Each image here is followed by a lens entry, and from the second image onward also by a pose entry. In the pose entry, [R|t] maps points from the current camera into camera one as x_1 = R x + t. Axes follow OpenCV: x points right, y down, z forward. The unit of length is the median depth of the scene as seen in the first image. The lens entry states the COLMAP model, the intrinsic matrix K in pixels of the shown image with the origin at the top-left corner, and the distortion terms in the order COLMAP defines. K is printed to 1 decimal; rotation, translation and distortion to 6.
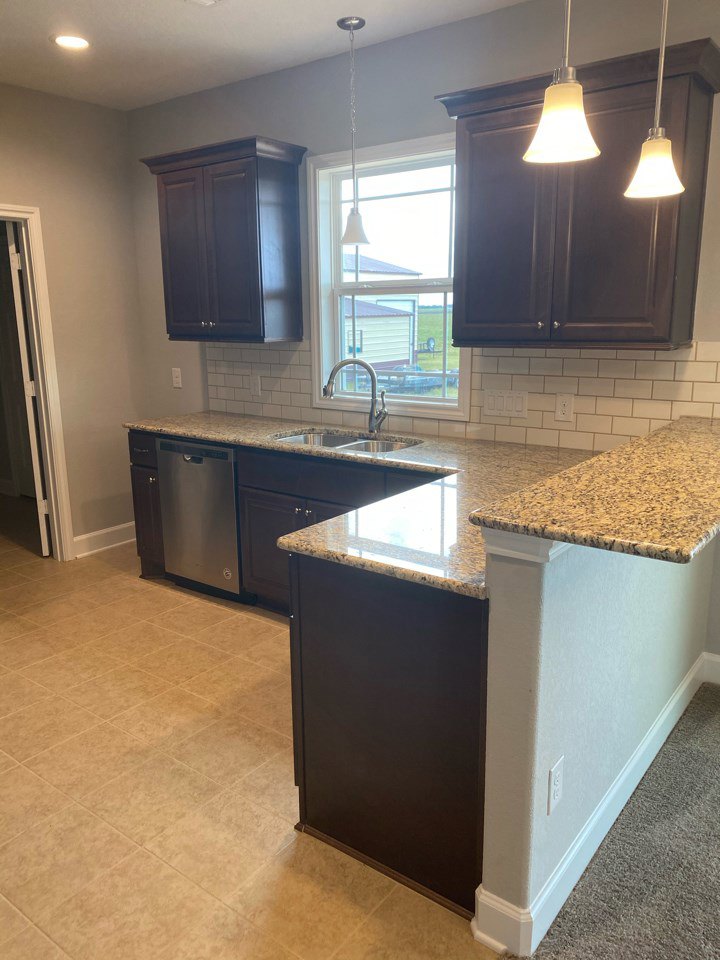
lens RADIAL K [[735.2, 0, 358.7], [0, 735.2, 478.0], [0, 0, 1]] dist [0.015550, -0.006035]
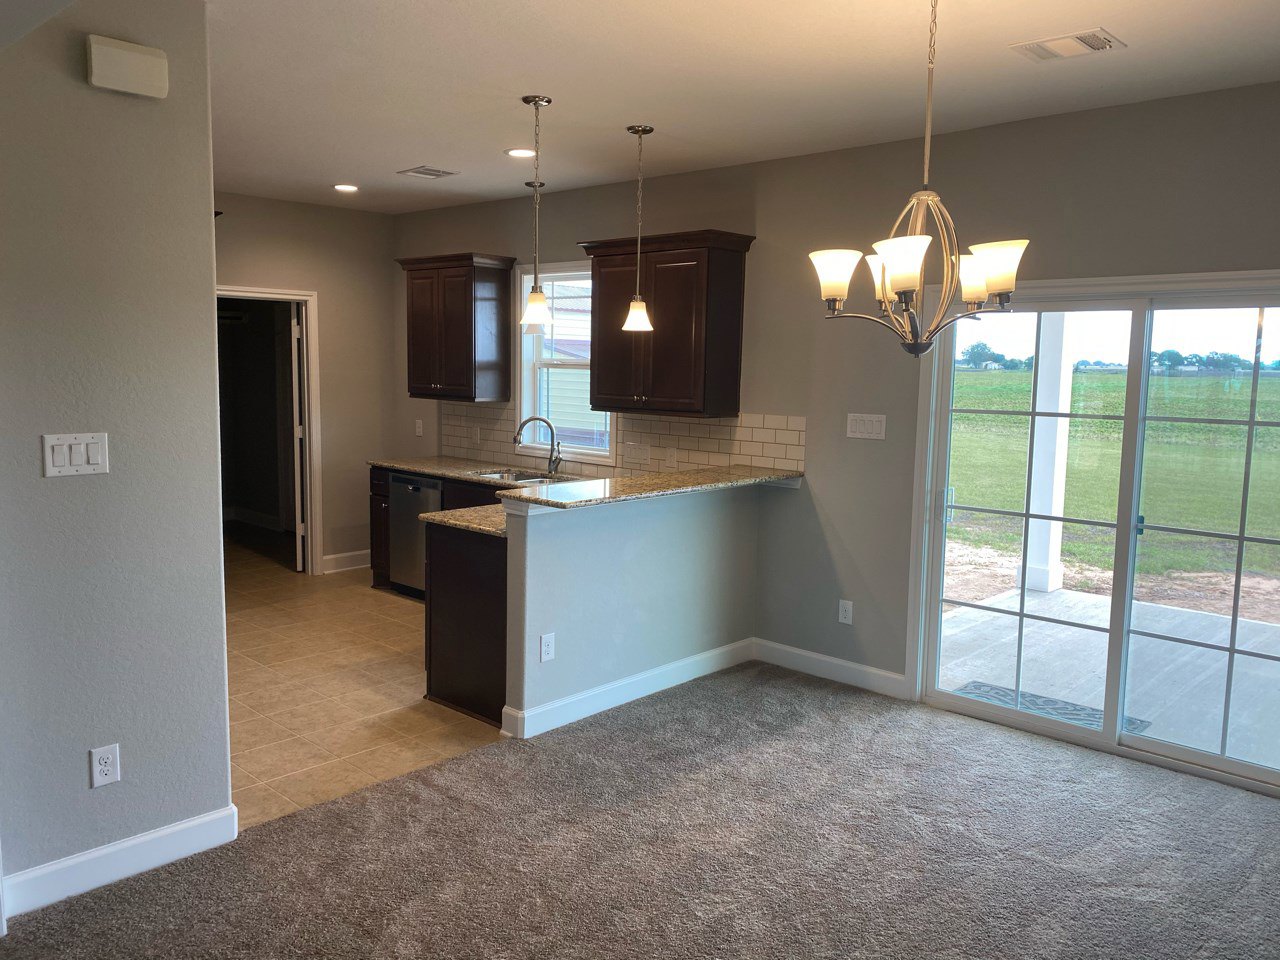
lens RADIAL K [[980.2, 0, 671.8], [0, 980.2, 472.3], [0, 0, 1]] dist [0.015550, -0.006035]
pose [[0.996809, 0.040463, -0.068812, 0.340473], [-0.047631, 0.993232, -0.105935, 0.105542], [0.064060, 0.108874, 0.991989, -0.677719]]
